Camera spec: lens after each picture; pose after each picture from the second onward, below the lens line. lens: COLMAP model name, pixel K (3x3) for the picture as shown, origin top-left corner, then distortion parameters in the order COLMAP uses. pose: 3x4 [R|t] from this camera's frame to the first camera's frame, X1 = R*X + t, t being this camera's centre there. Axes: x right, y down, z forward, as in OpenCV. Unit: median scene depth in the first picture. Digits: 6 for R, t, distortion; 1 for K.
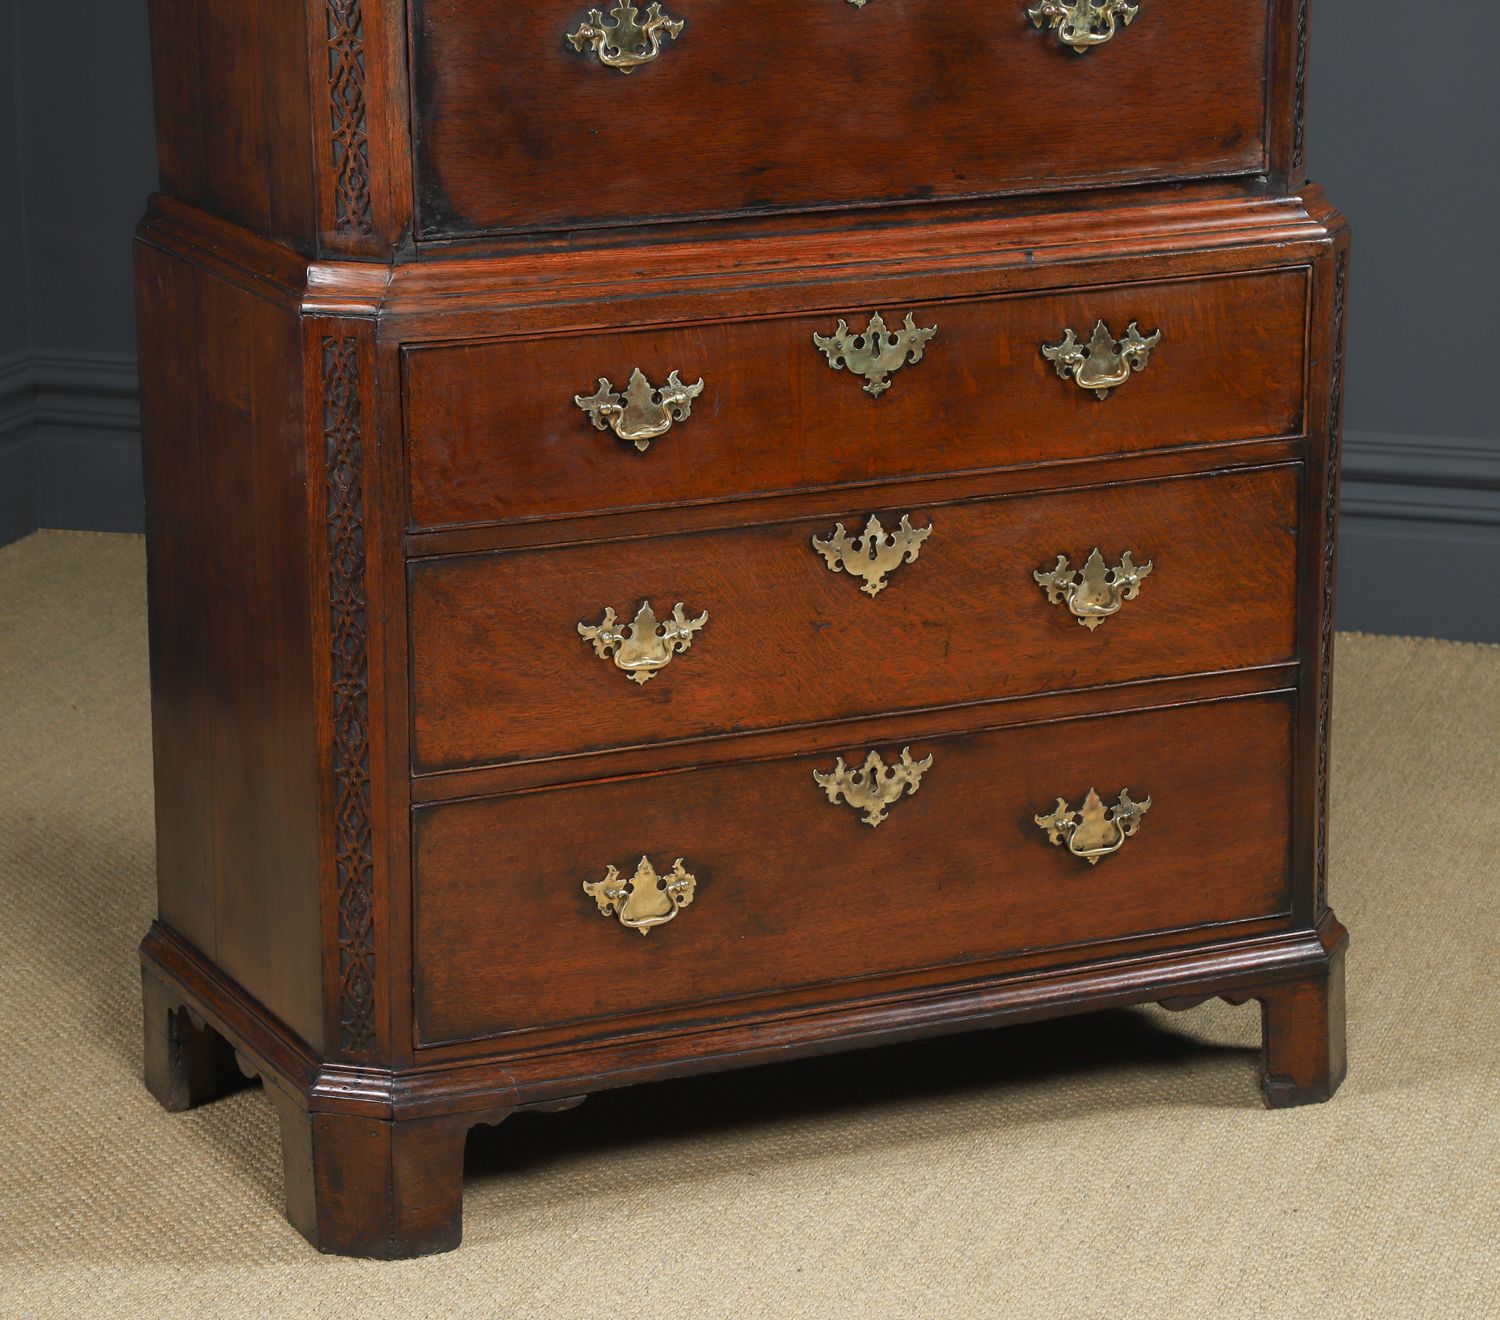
lens RADIAL K [[4305.8, 0, 682.3], [0, 4305.8, 670.4], [0, 0, 1]] dist [0.351383, 0.392924]
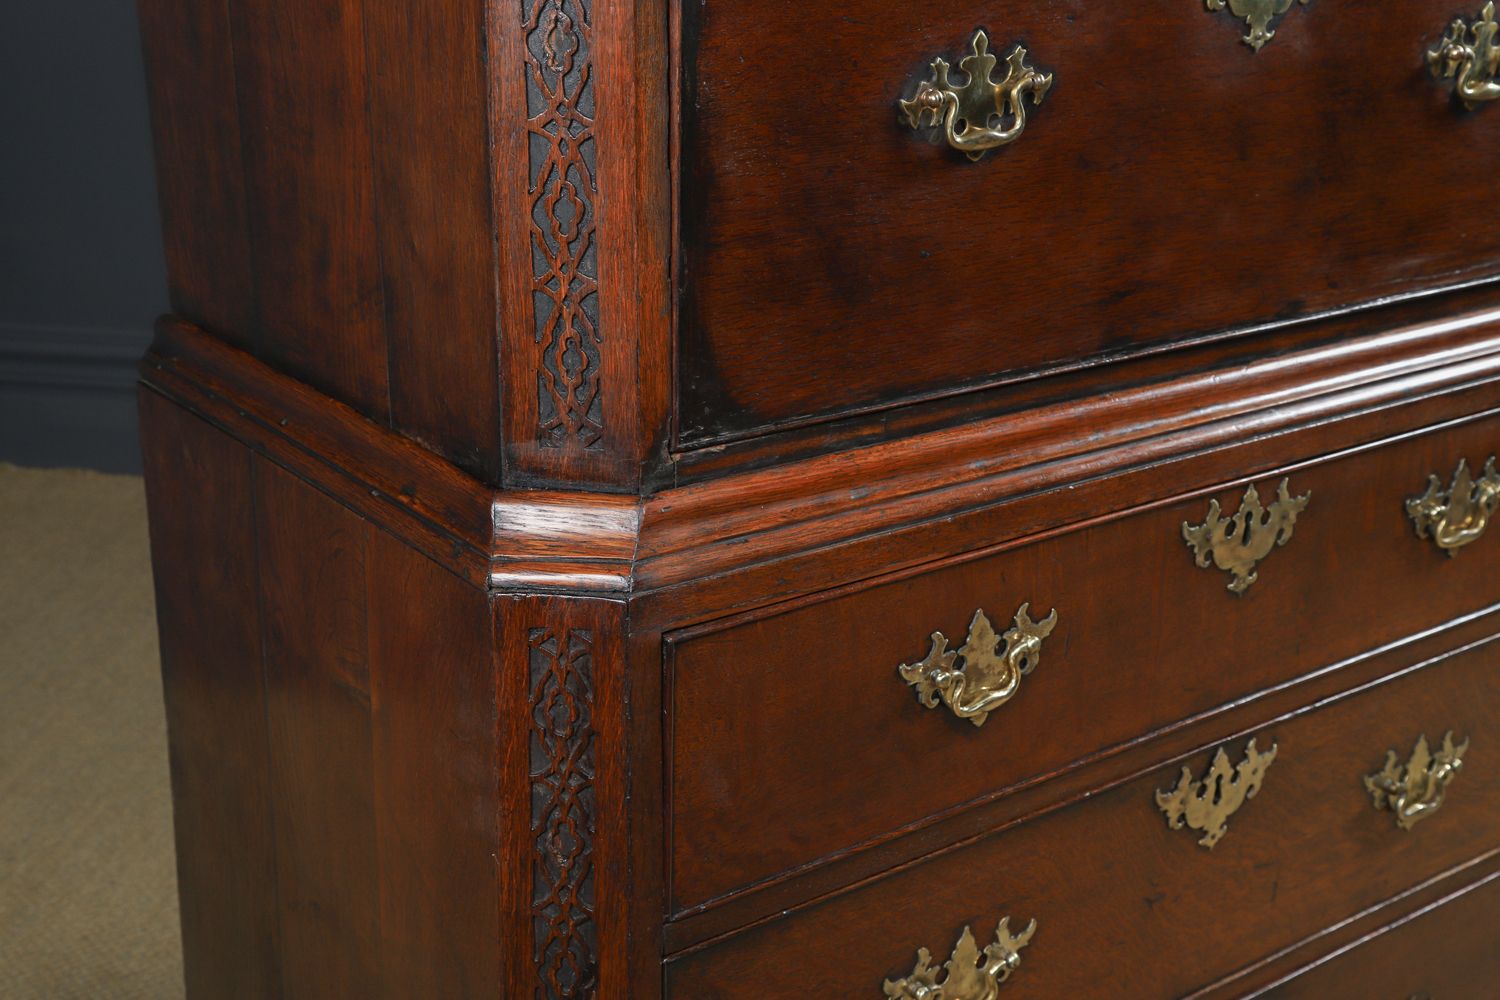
lens RADIAL K [[1940.7, 0, 750.0], [0, 1940.7, 500.0], [0, 0, 1]] dist [0.092109, 0.038871]
pose [[0.975013, -0.050756, 0.216271, -0.103858], [0.032900, 0.995805, 0.085379, -0.109268], [-0.219697, -0.076130, 0.972593, 0.699053]]
